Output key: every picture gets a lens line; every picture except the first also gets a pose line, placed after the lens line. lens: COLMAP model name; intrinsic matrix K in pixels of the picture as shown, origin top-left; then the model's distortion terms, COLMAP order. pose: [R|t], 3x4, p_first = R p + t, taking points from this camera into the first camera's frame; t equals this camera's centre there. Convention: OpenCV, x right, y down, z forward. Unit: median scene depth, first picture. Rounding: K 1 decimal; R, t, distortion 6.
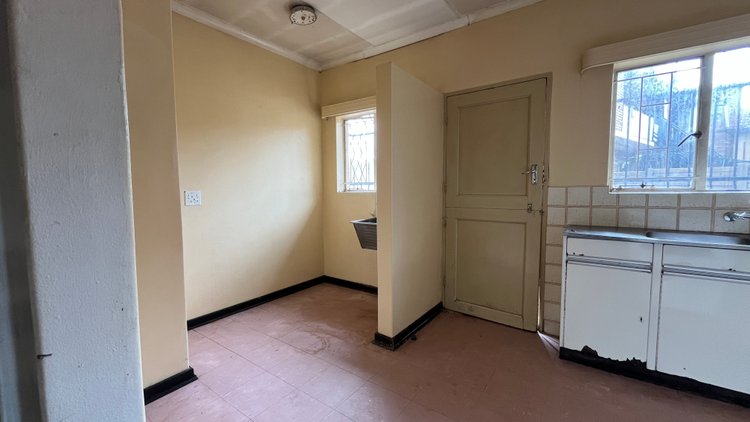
lens RADIAL K [[305.4, 0, 372.4], [0, 305.4, 210.4], [0, 0, 1]] dist [-0.001053, 0.000577]
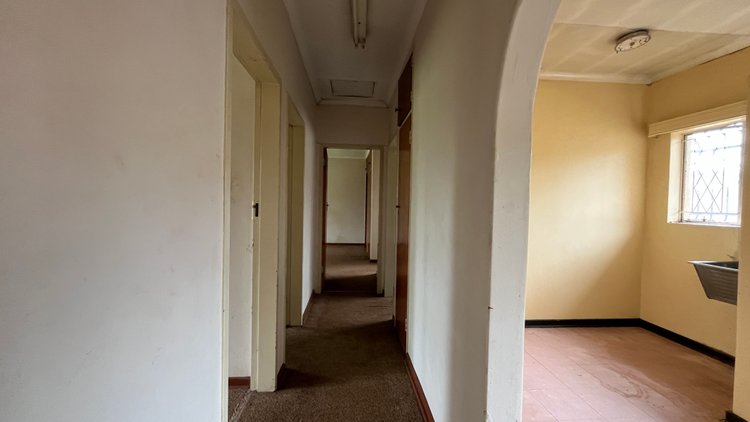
lens RADIAL K [[305.4, 0, 372.4], [0, 305.4, 210.4], [0, 0, 1]] dist [-0.001053, 0.000577]
pose [[0.641846, 0.038507, -0.765866, 0.004938], [-0.079029, 0.996742, -0.016116, -0.019263], [0.762750, 0.070869, 0.642798, -0.178676]]
